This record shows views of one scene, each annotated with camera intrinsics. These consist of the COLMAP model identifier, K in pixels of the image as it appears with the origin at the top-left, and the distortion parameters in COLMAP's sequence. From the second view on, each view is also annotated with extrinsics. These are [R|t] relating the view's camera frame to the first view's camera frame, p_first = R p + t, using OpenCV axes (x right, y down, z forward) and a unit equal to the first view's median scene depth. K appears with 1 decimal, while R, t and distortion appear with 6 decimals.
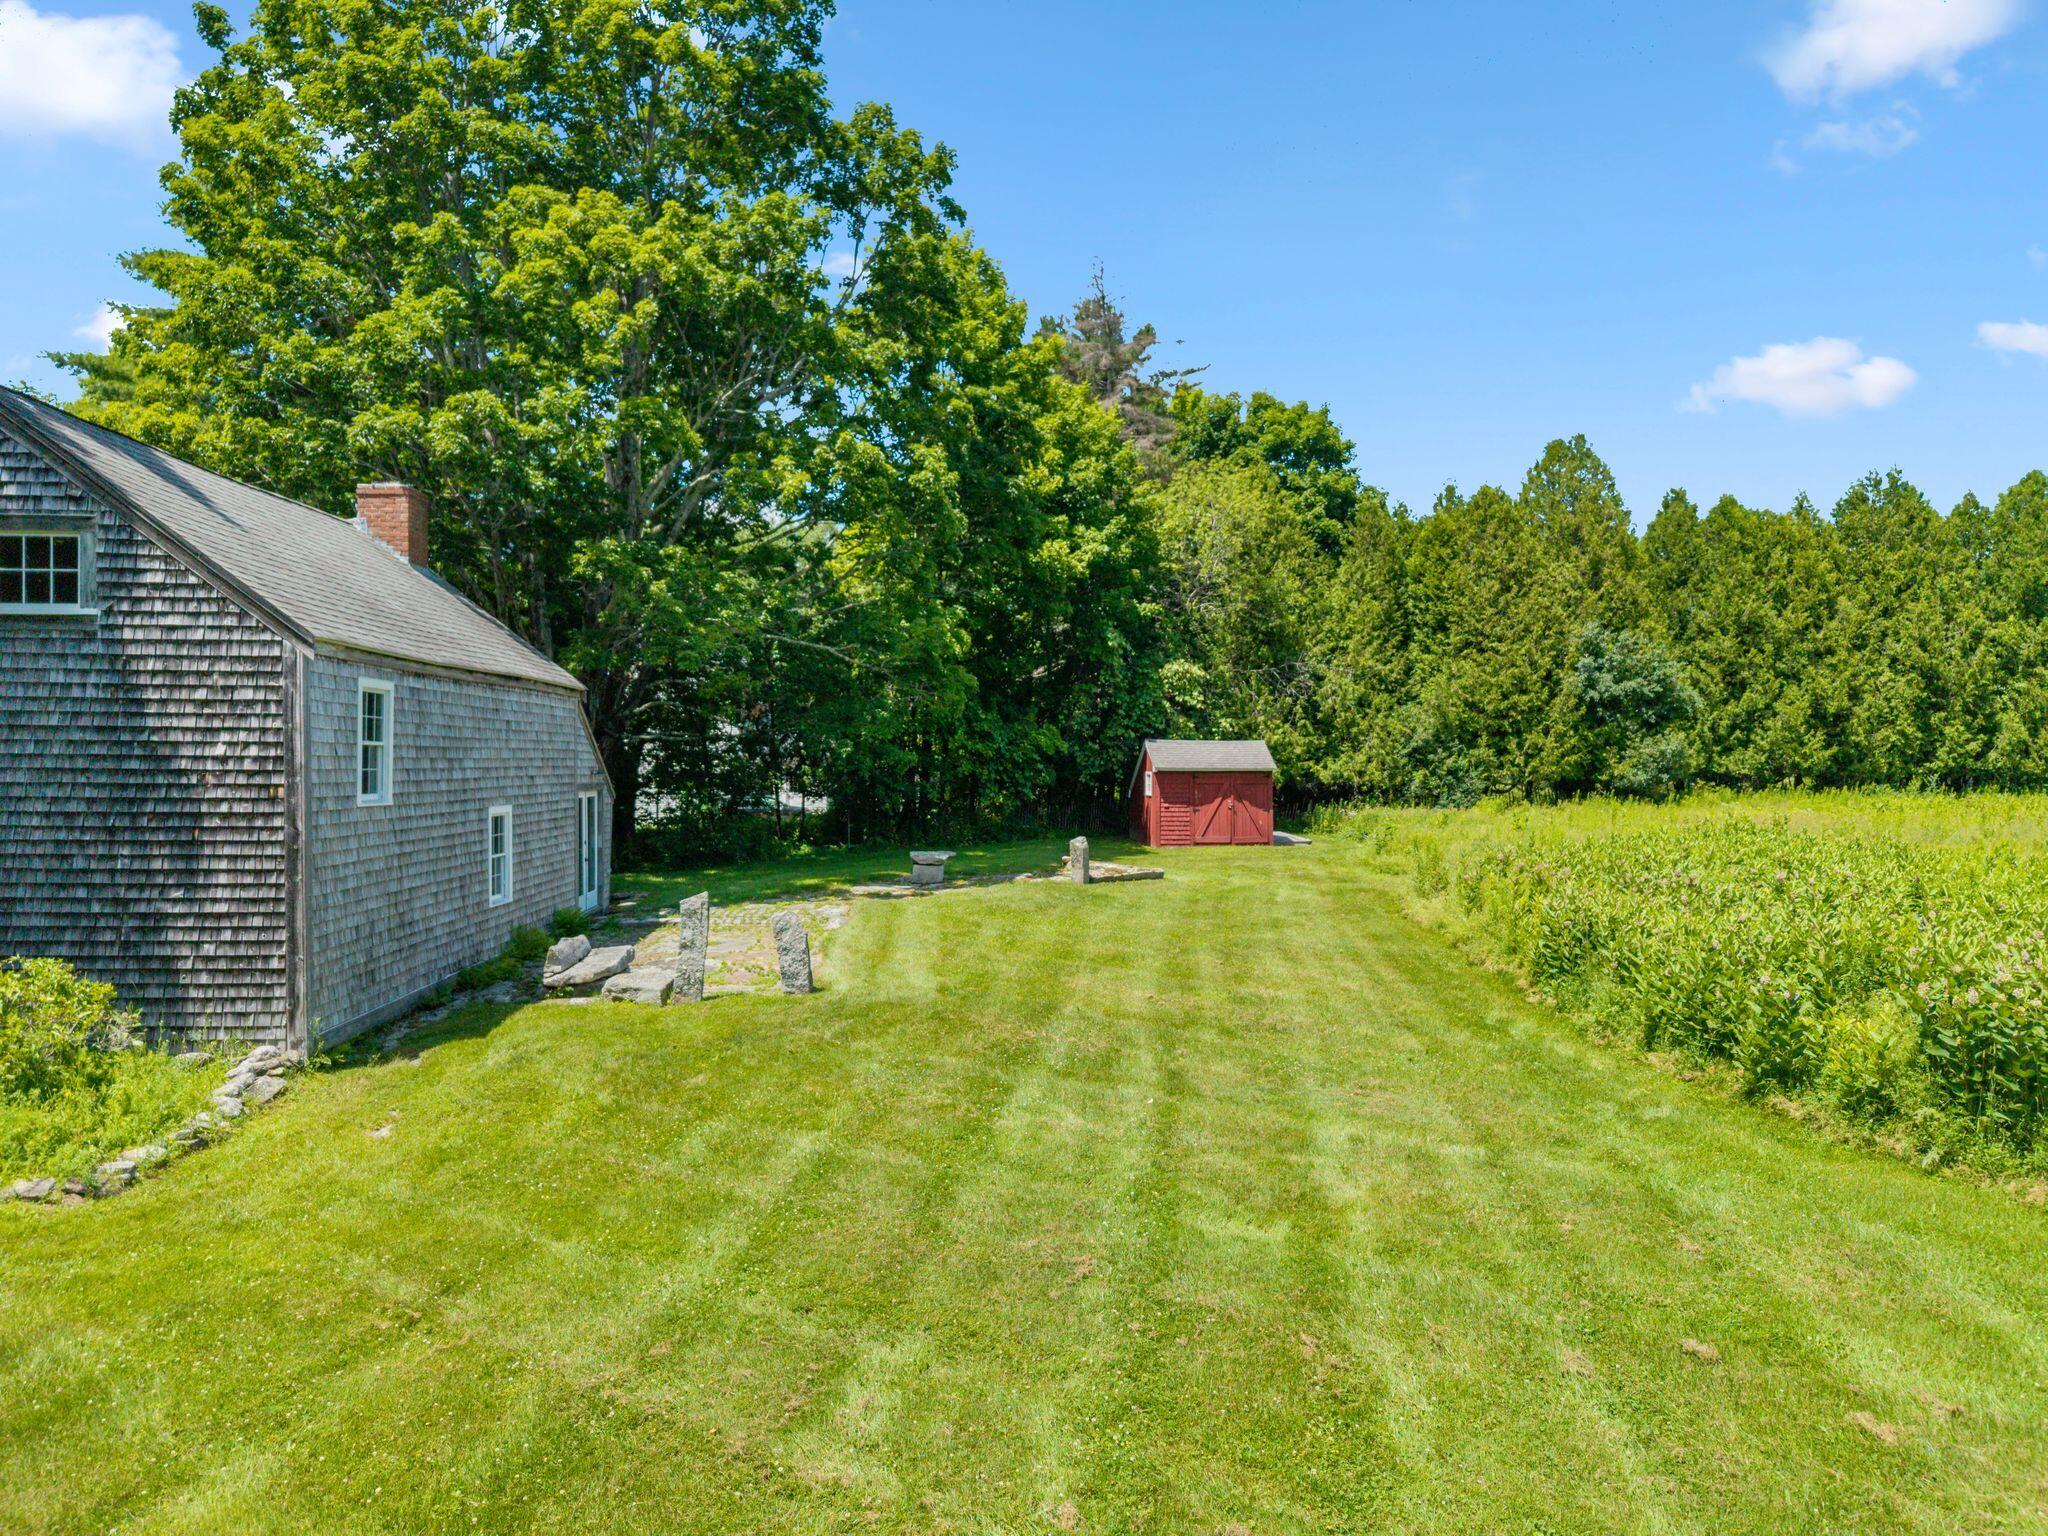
lens RADIAL K [[1355.8, 0, 1035.7], [0, 1355.8, 764.6], [0, 0, 1]] dist [0.042421, -0.045090]
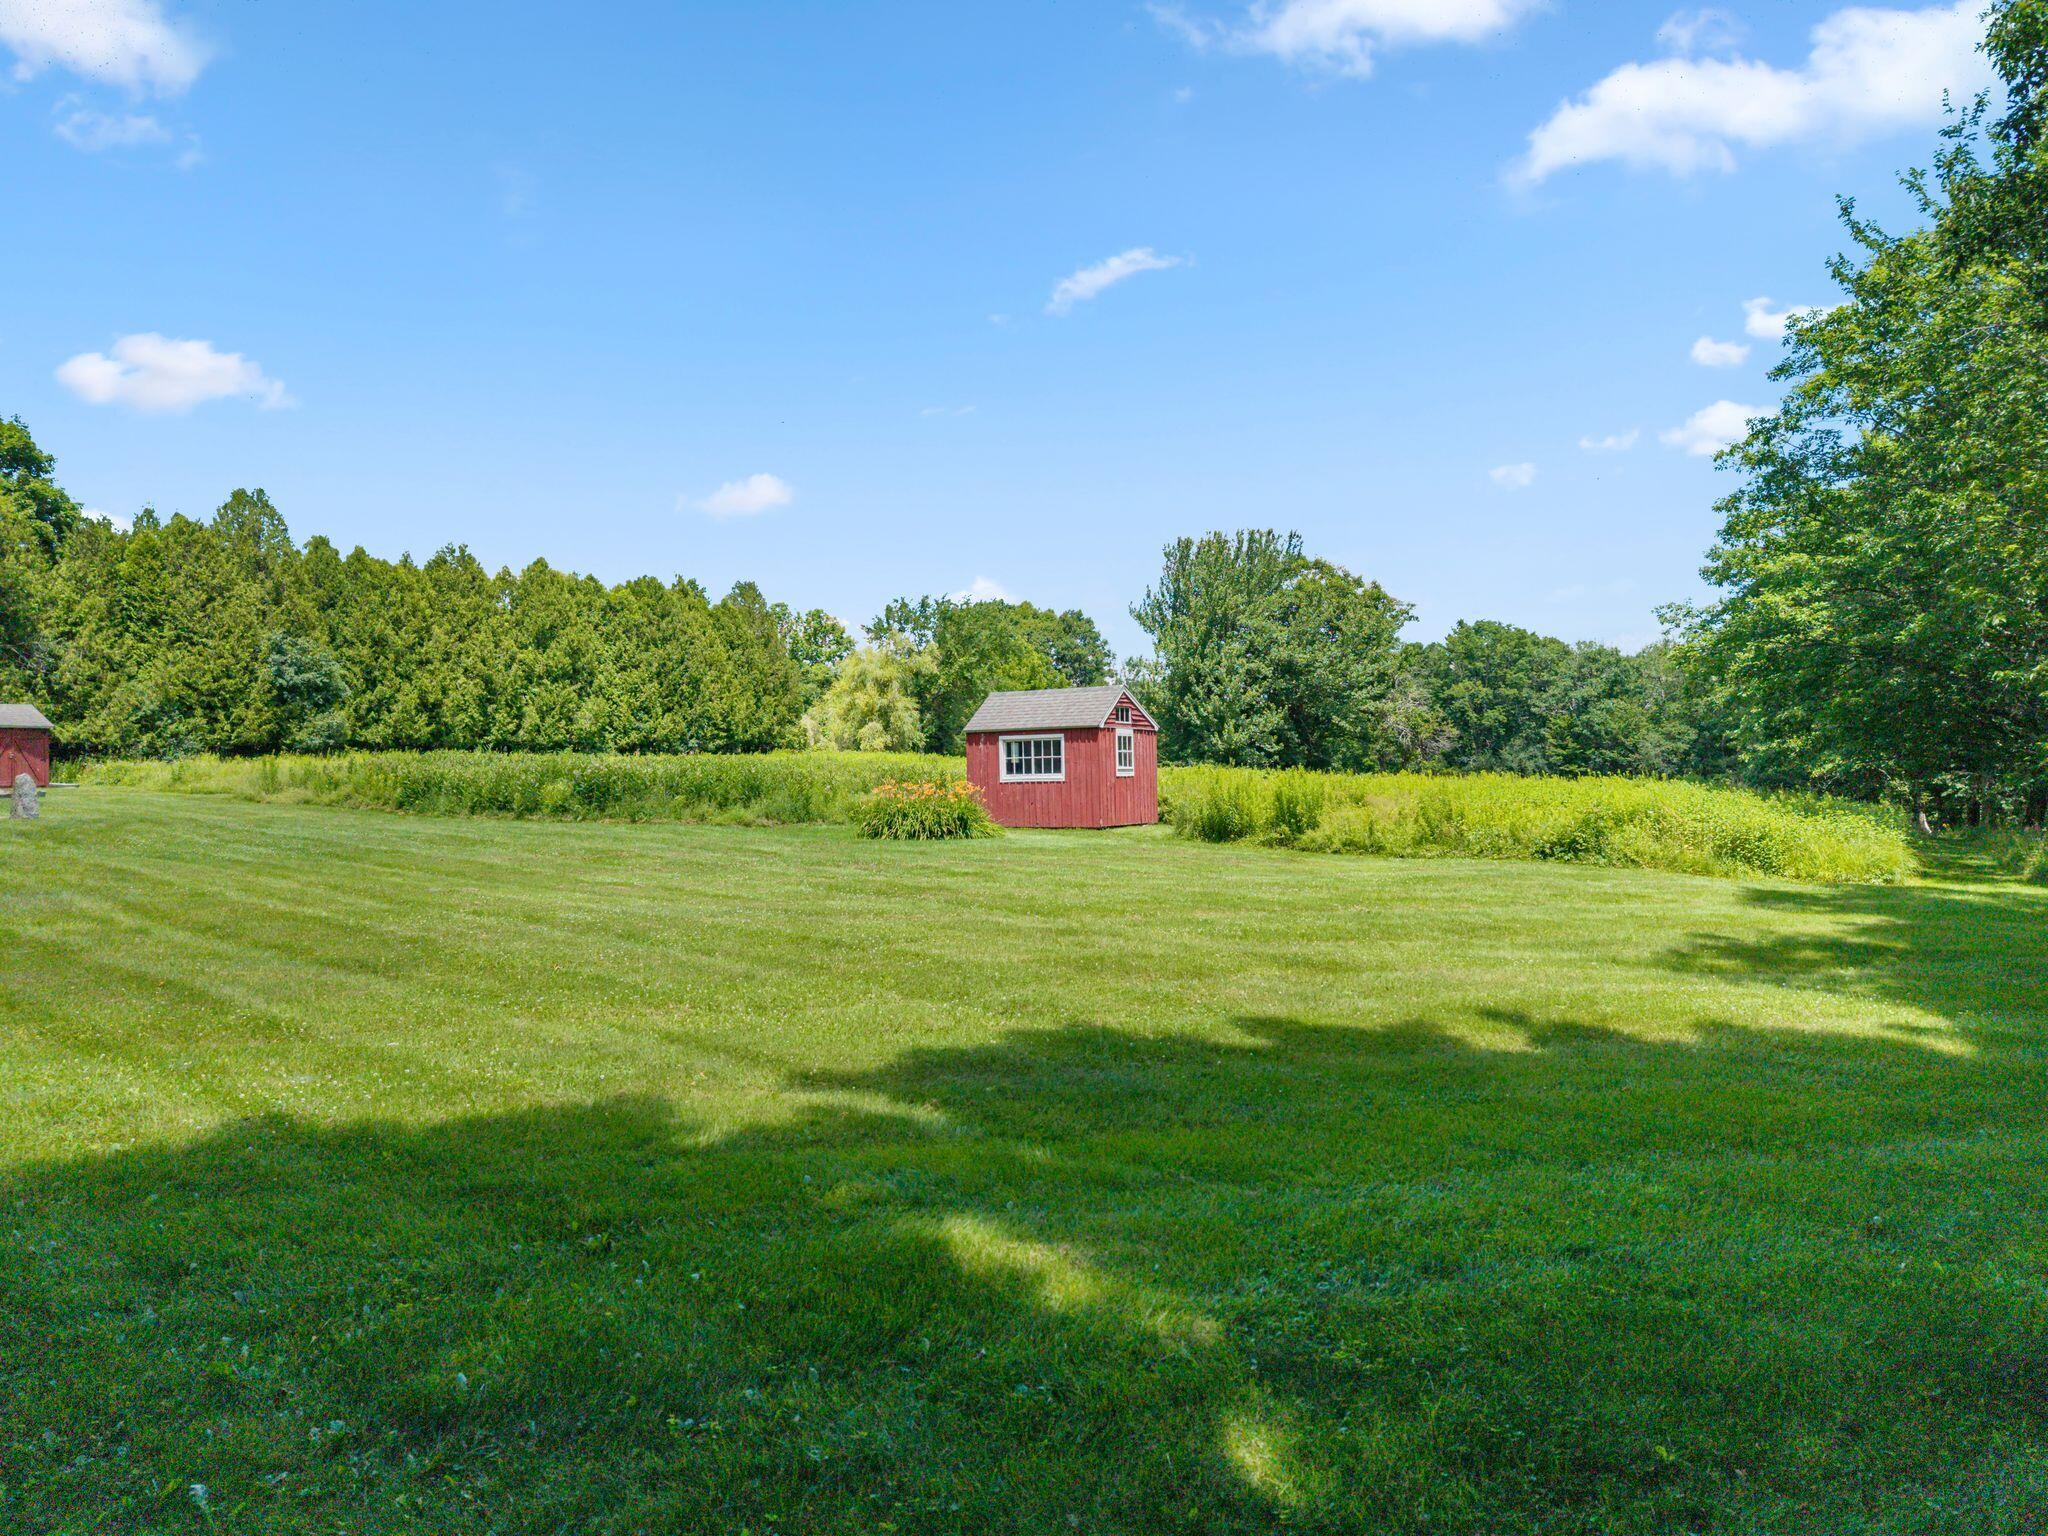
lens RADIAL K [[1355.8, 0, 1025.6], [0, 1355.8, 764.2], [0, 0, 1]] dist [0.042421, -0.045090]
pose [[0.539306, 0.001343, 0.842109, -0.355528], [0.000863, 0.999997, -0.002148, 0.036304], [-0.842110, 0.001885, 0.539303, -0.390974]]
